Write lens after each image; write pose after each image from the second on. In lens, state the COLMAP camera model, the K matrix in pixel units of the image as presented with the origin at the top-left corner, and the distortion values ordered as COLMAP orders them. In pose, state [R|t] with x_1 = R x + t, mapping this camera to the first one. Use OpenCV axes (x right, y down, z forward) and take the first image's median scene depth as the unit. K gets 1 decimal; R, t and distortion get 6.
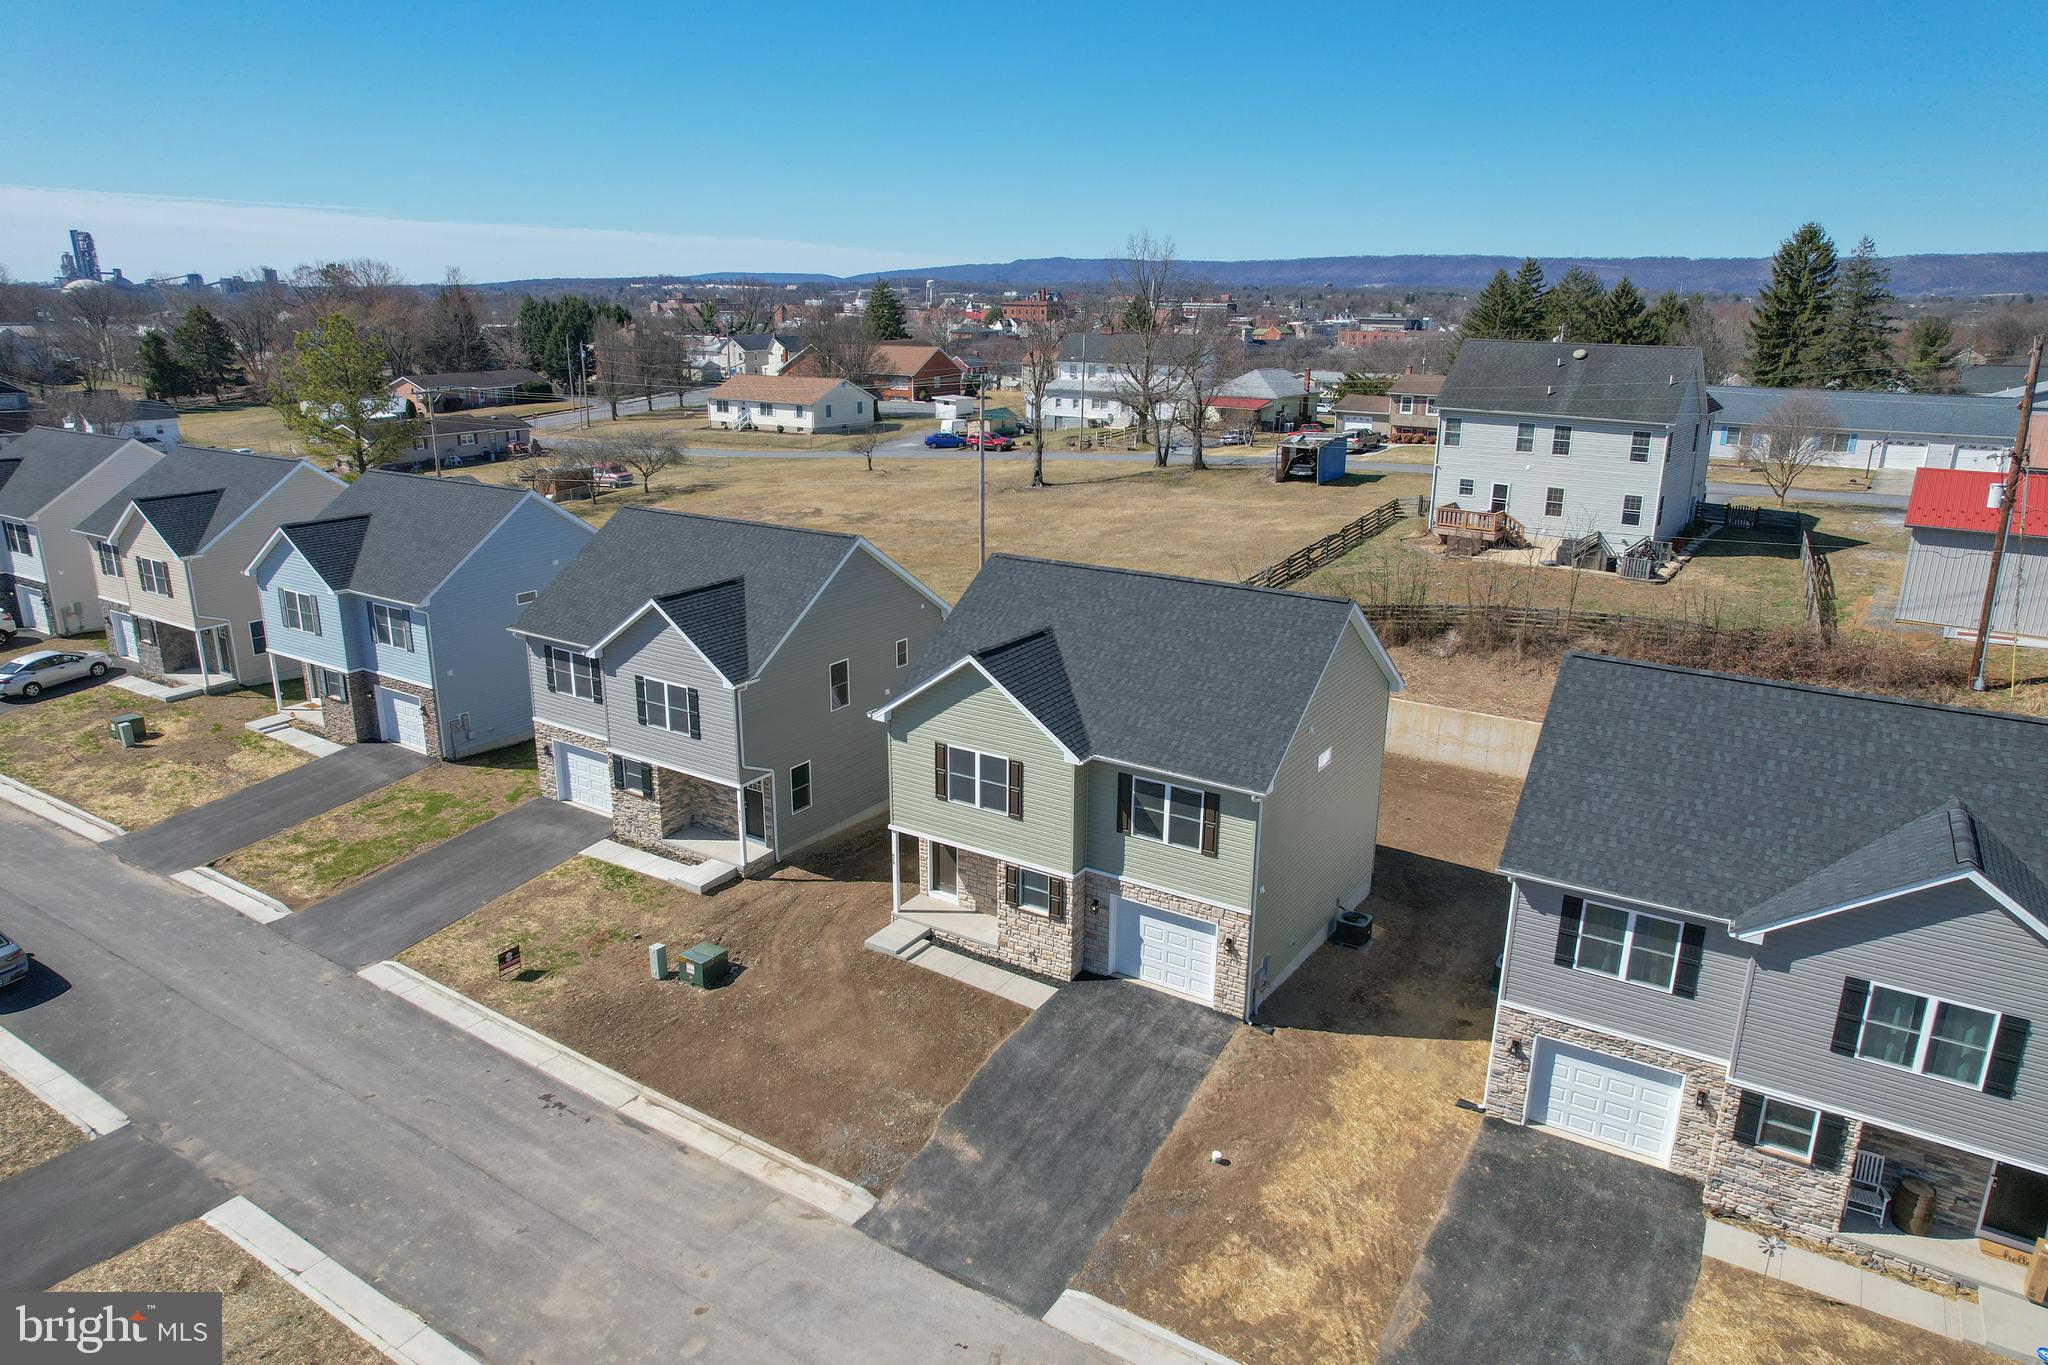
lens RADIAL K [[1306.3, 0, 1024.2], [0, 1306.3, 675.2], [0, 0, 1]] dist [-0.070328, 0.064728]
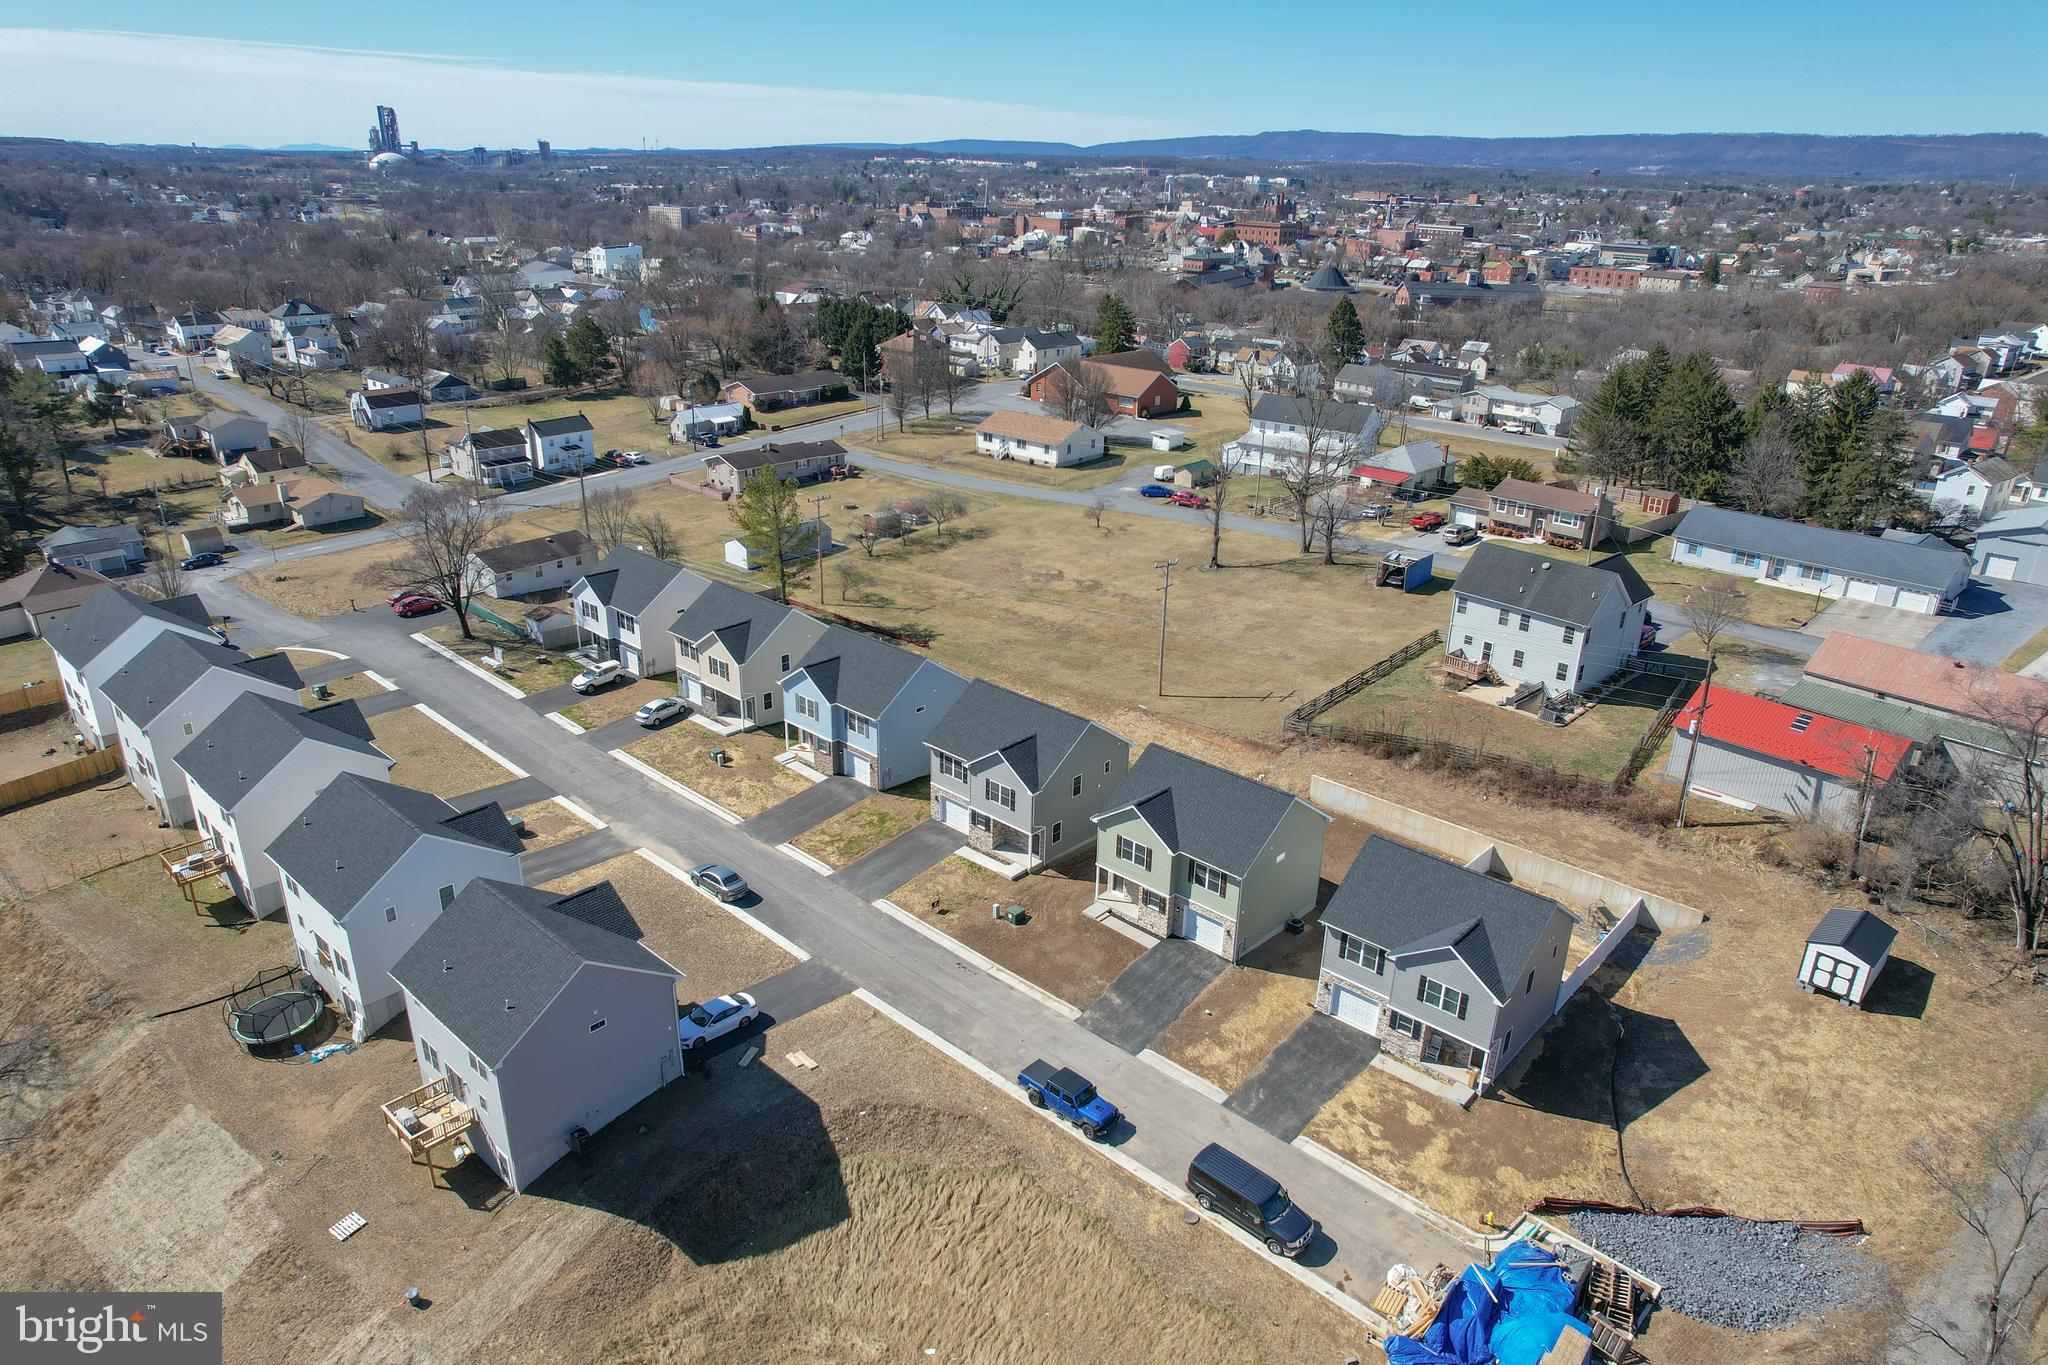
lens RADIAL K [[1302.1, 0, 1024.0], [0, 1302.1, 682.5], [0, 0, 1]] dist [-0.048384, 0.015128]
pose [[0.984751, 0.074764, -0.157083, 0.106006], [-0.059063, 0.992993, 0.102352, -0.415916], [0.163635, -0.091514, 0.982267, -1.219321]]
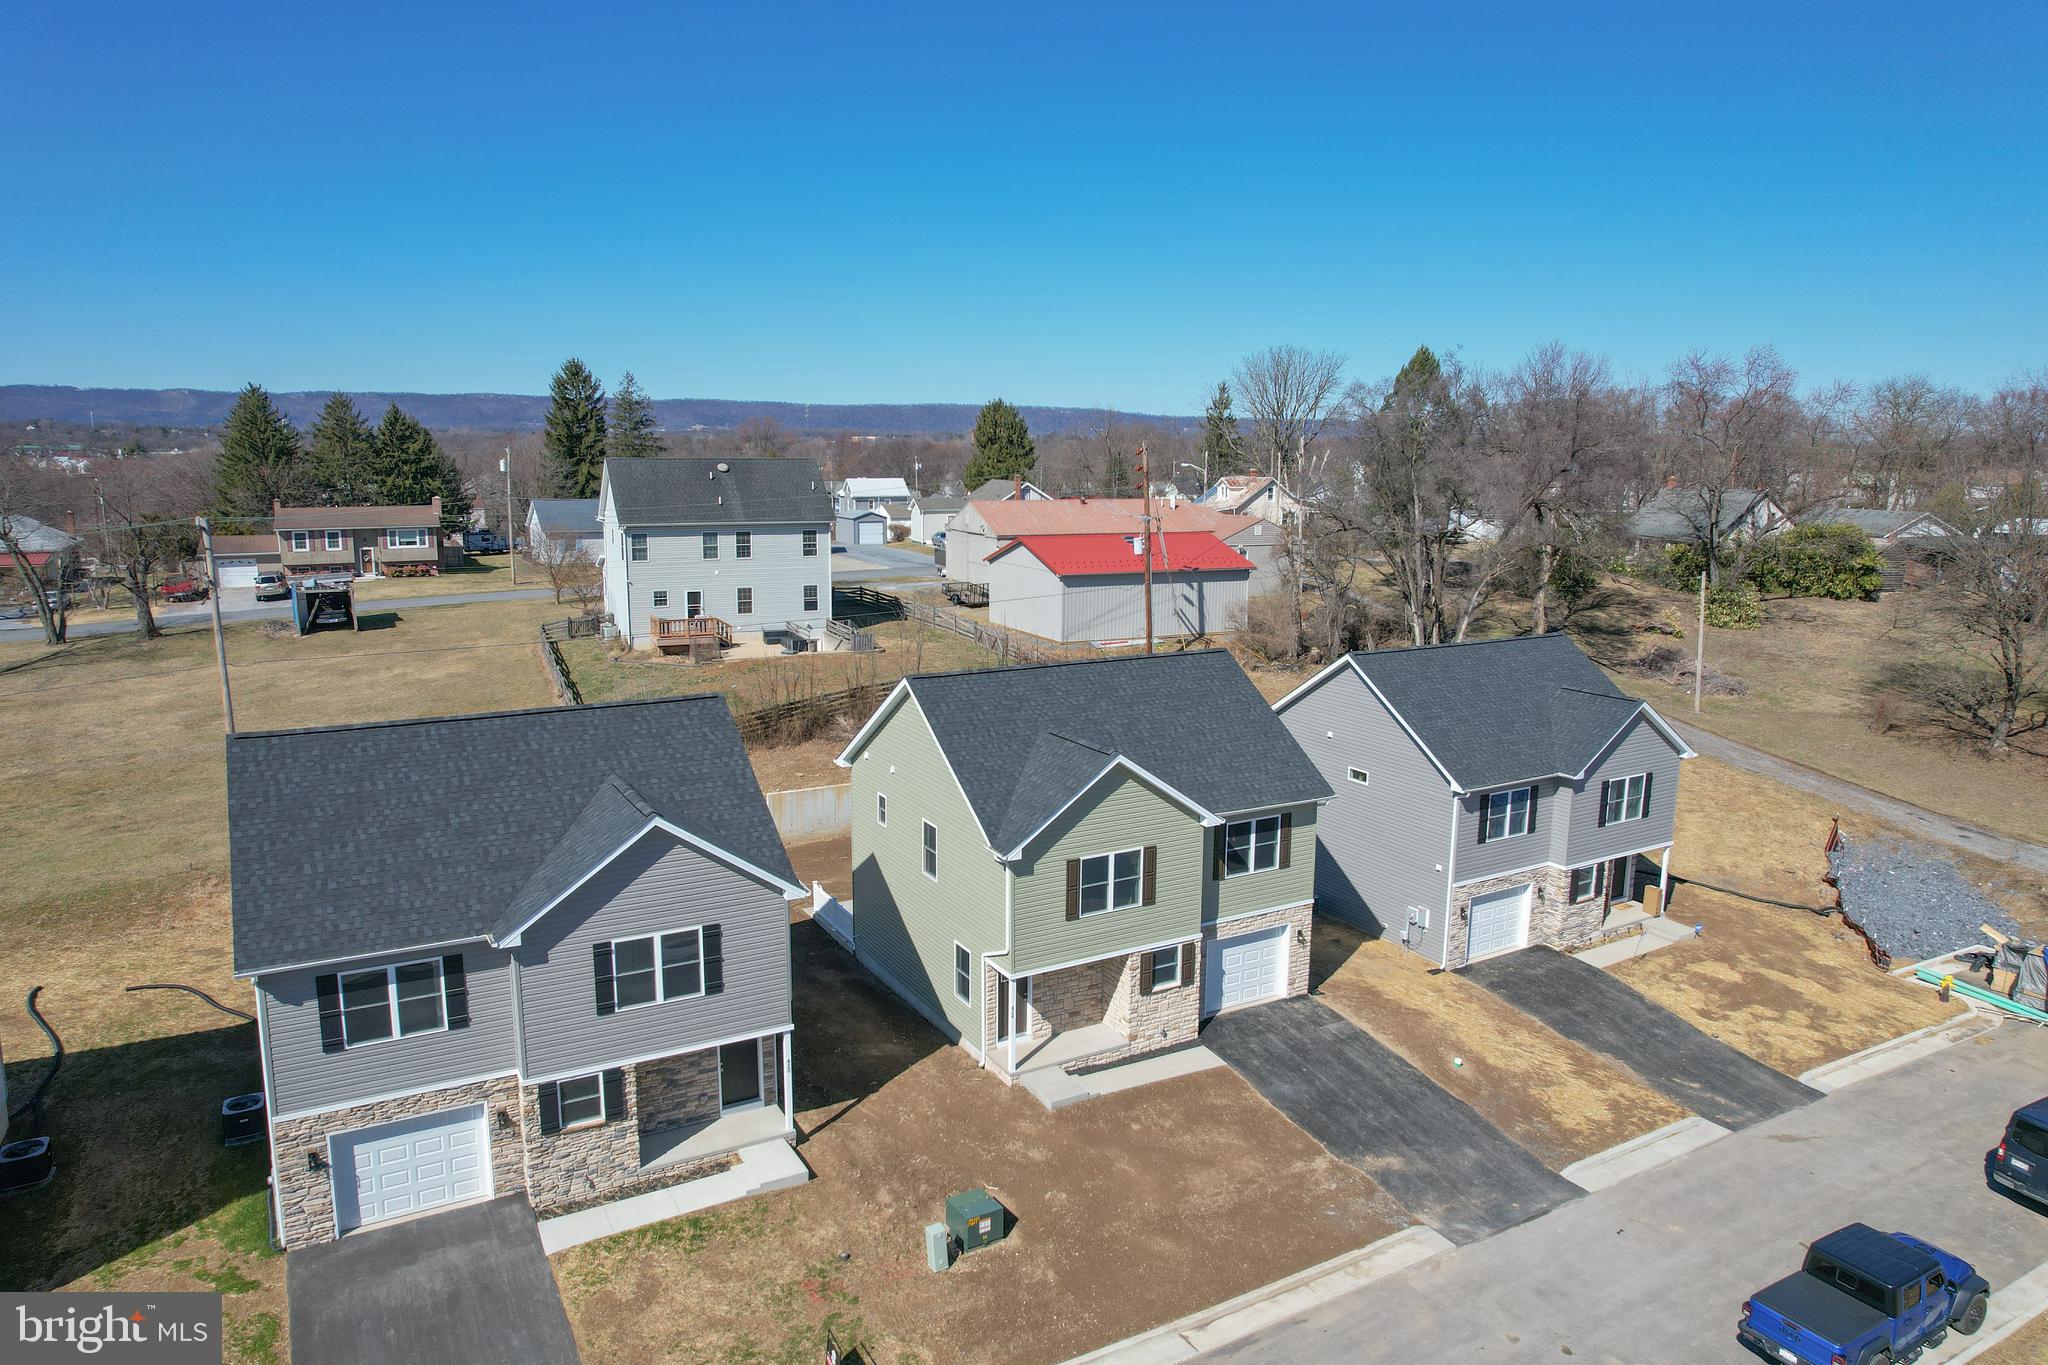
lens RADIAL K [[1316.1, 0, 1025.9], [0, 1316.1, 669.3], [0, 0, 1]] dist [-0.068739, 0.056201]
pose [[0.465405, -0.154711, 0.871472, -0.807002], [0.244019, 0.968874, 0.041685, -0.118095], [-0.850795, 0.193255, 0.488671, 0.478675]]
